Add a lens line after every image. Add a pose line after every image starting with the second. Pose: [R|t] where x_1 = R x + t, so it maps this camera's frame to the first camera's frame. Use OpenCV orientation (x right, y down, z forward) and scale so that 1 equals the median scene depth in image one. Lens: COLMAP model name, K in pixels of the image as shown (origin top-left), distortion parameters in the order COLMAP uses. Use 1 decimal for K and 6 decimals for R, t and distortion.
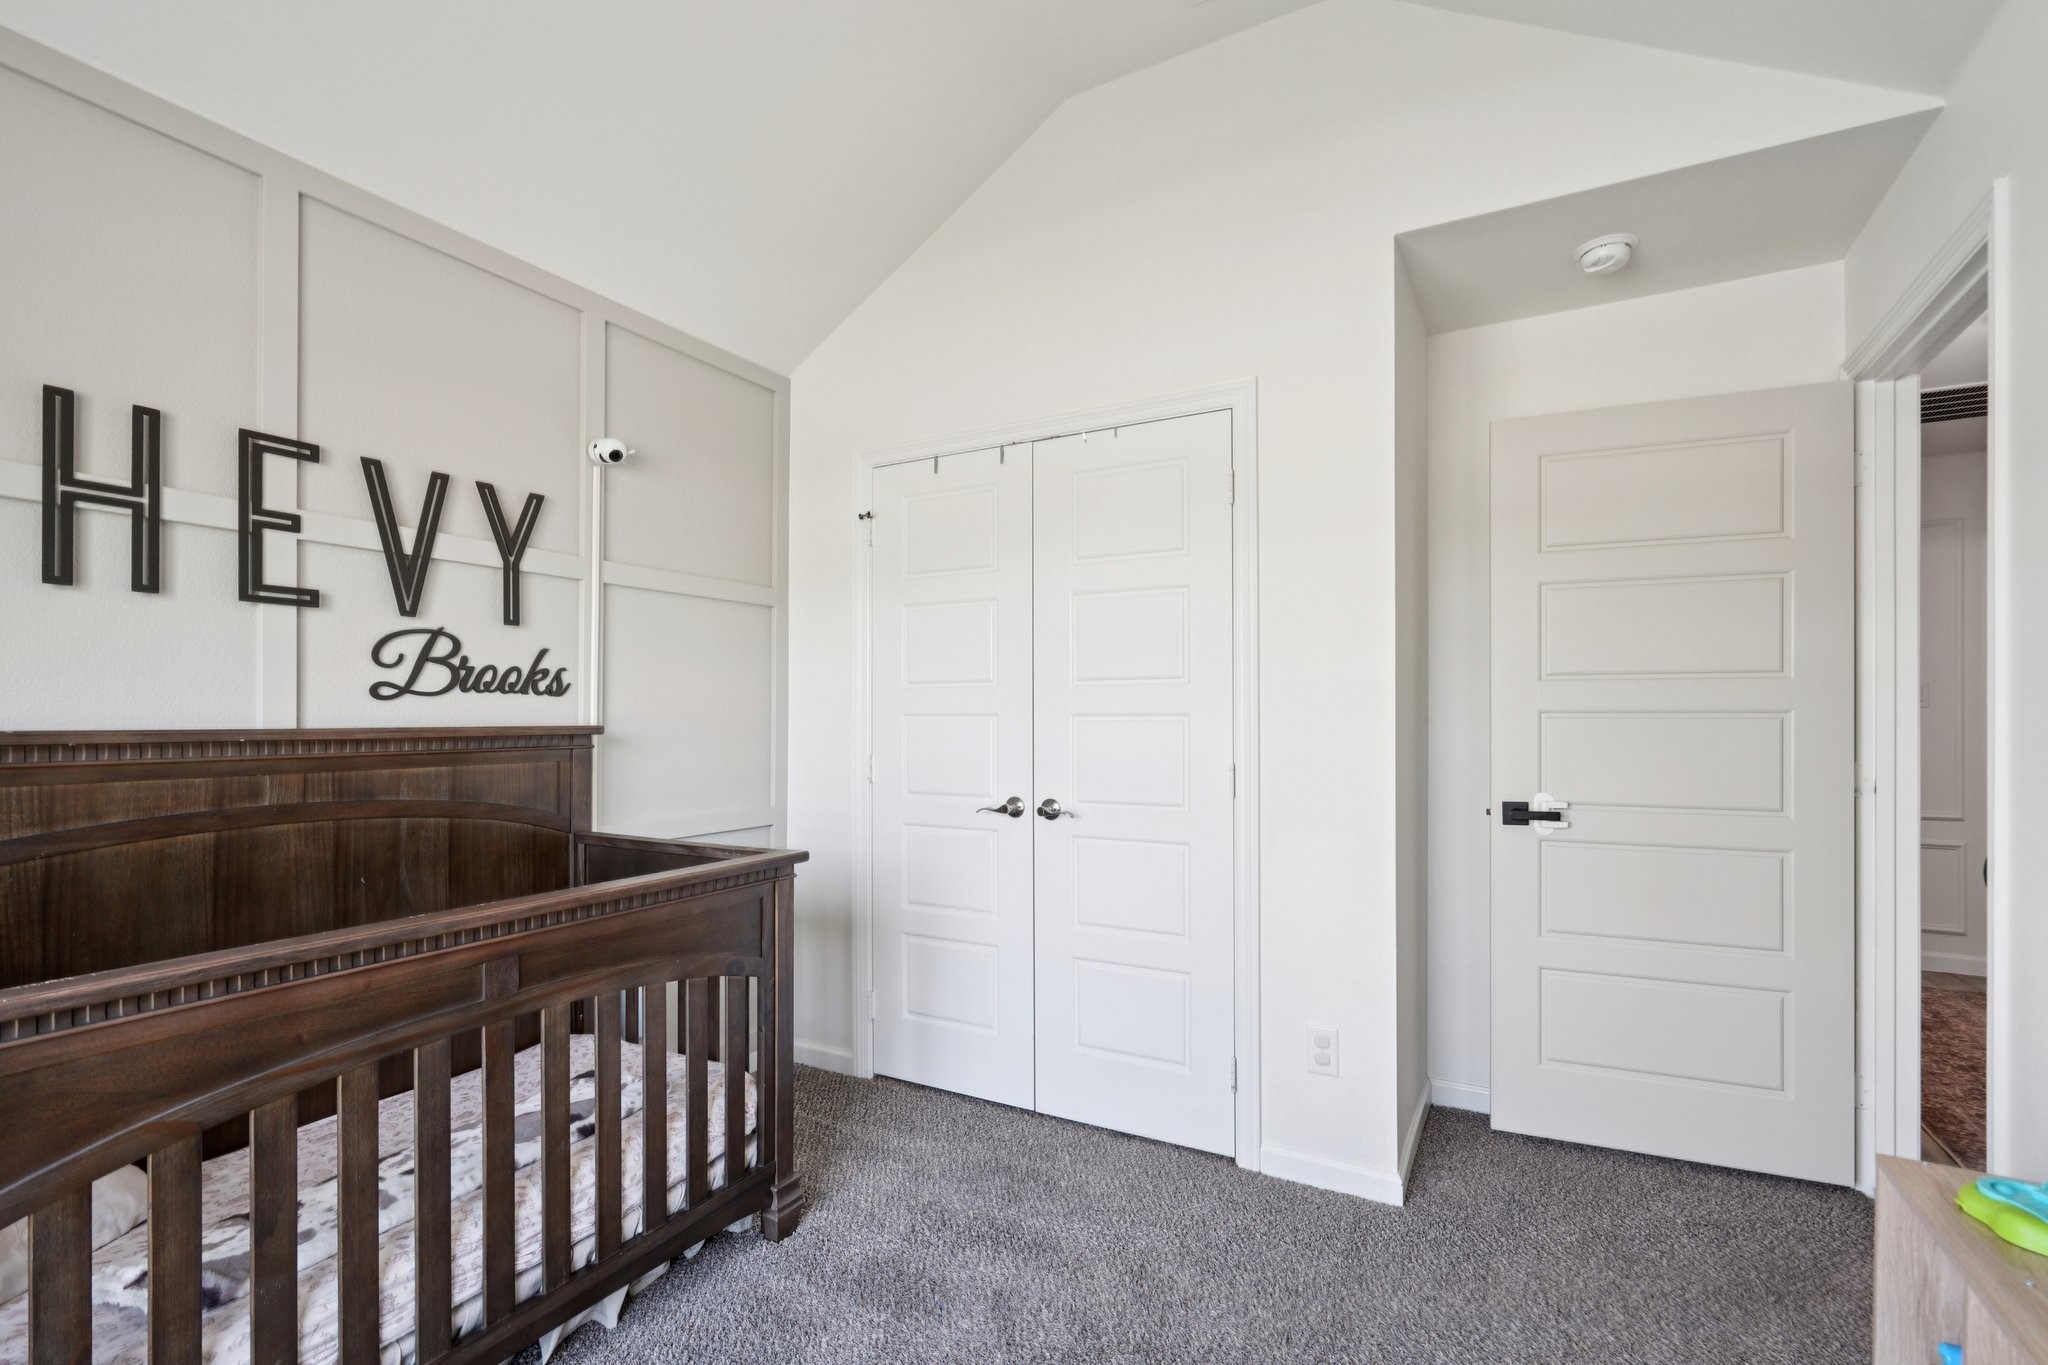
lens RADIAL K [[949.0, 0, 1017.9], [0, 949.0, 712.8], [0, 0, 1]] dist [0.002320, -0.000066]
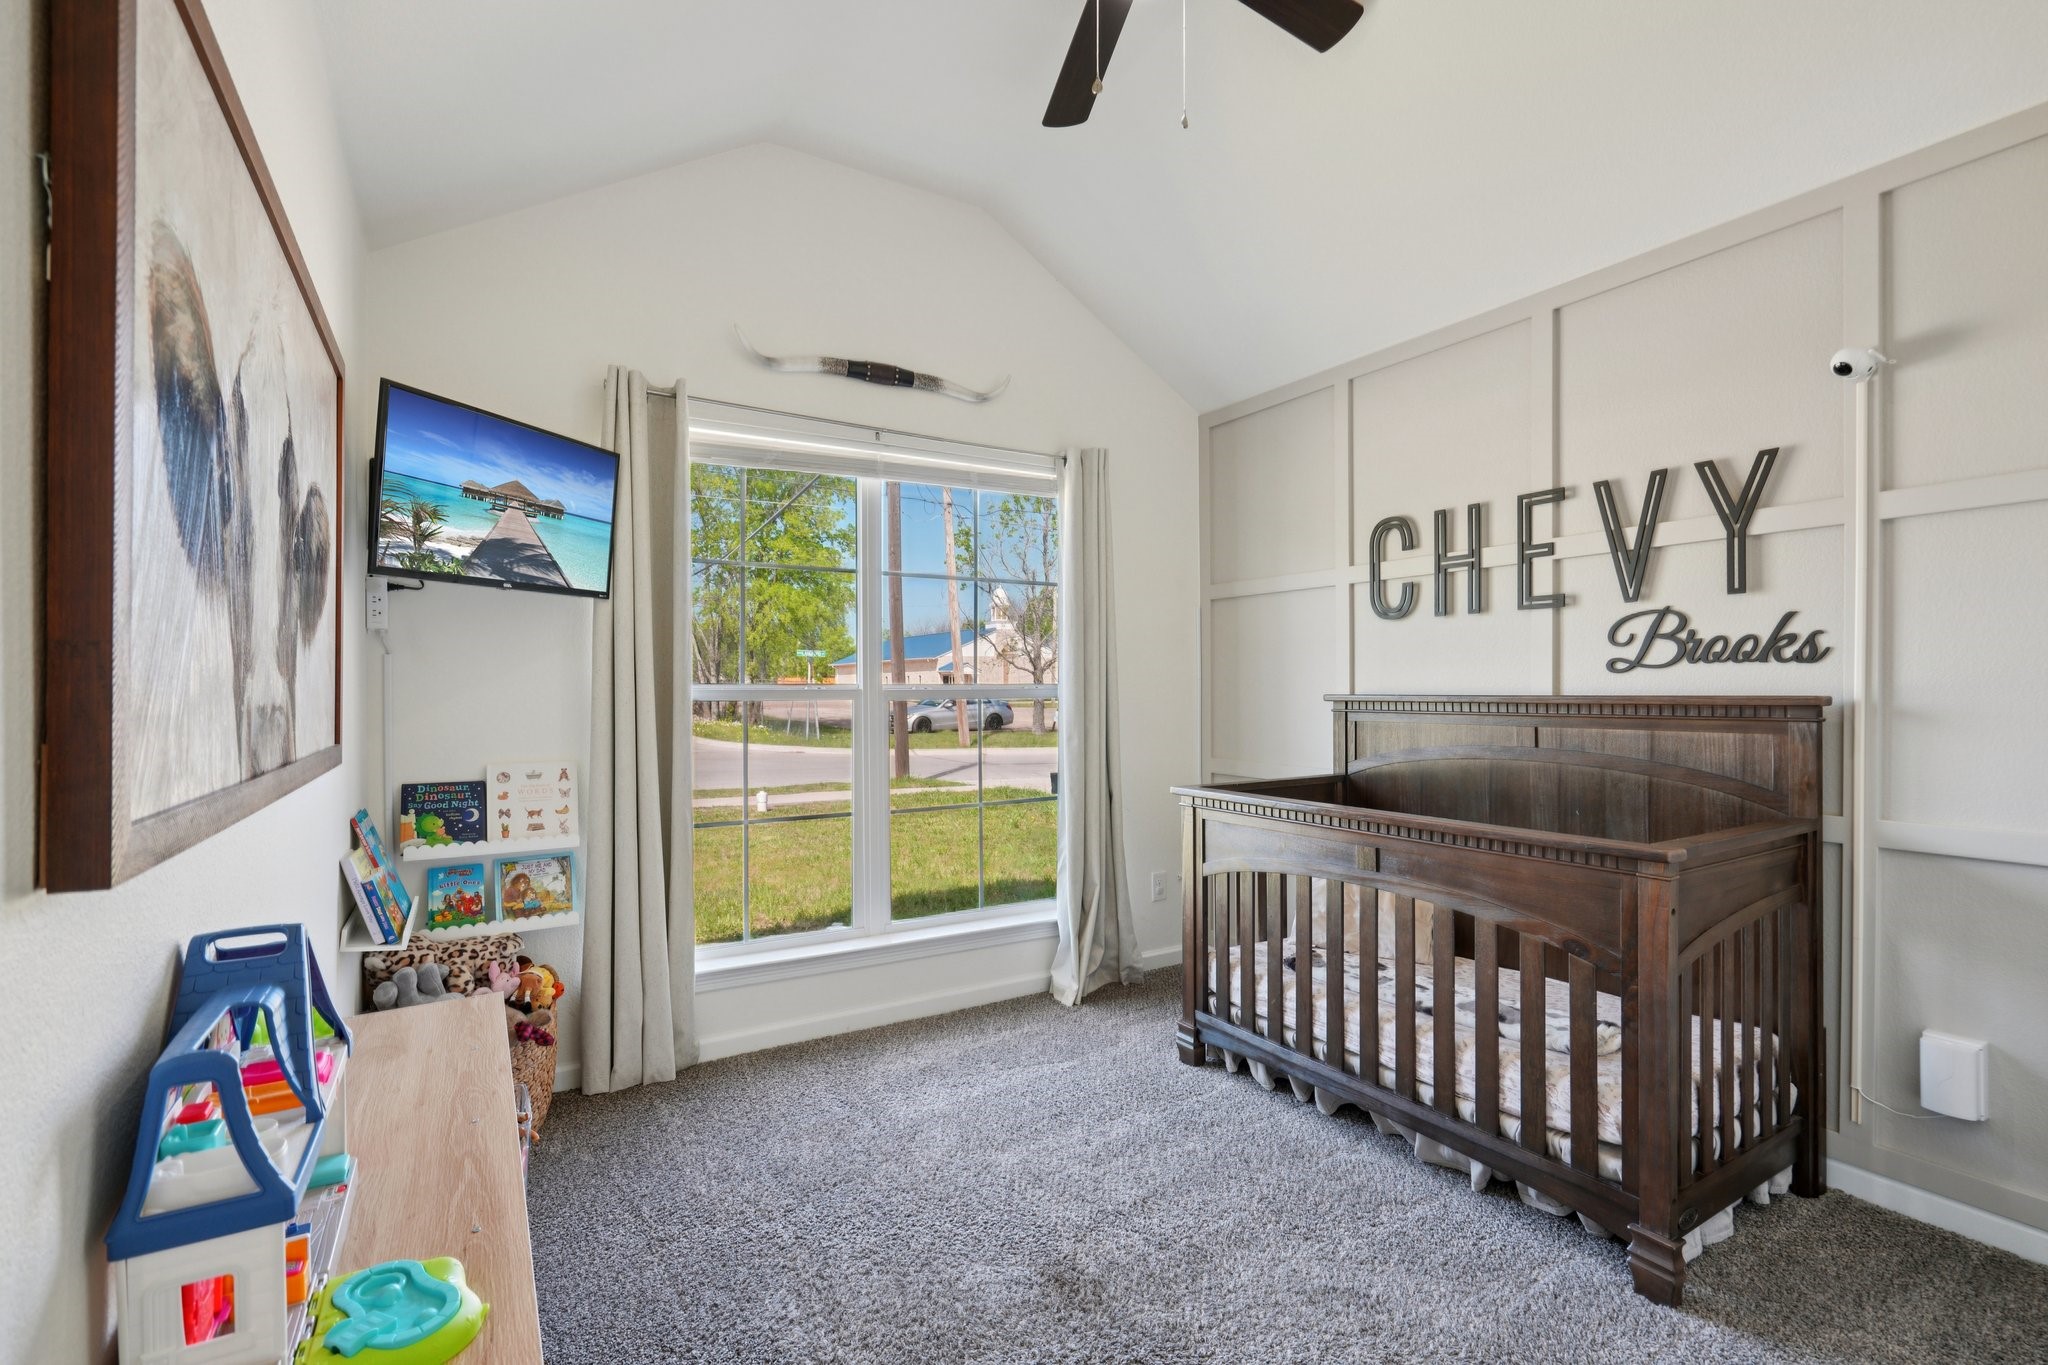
lens RADIAL K [[949.0, 0, 1025.1], [0, 949.0, 688.4], [0, 0, 1]] dist [0.002320, -0.000066]
pose [[-0.513155, 0.003801, -0.858287, 0.744303], [0.010556, 0.999943, -0.001883, 0.000620], [0.858231, -0.010026, -0.513166, 0.931912]]
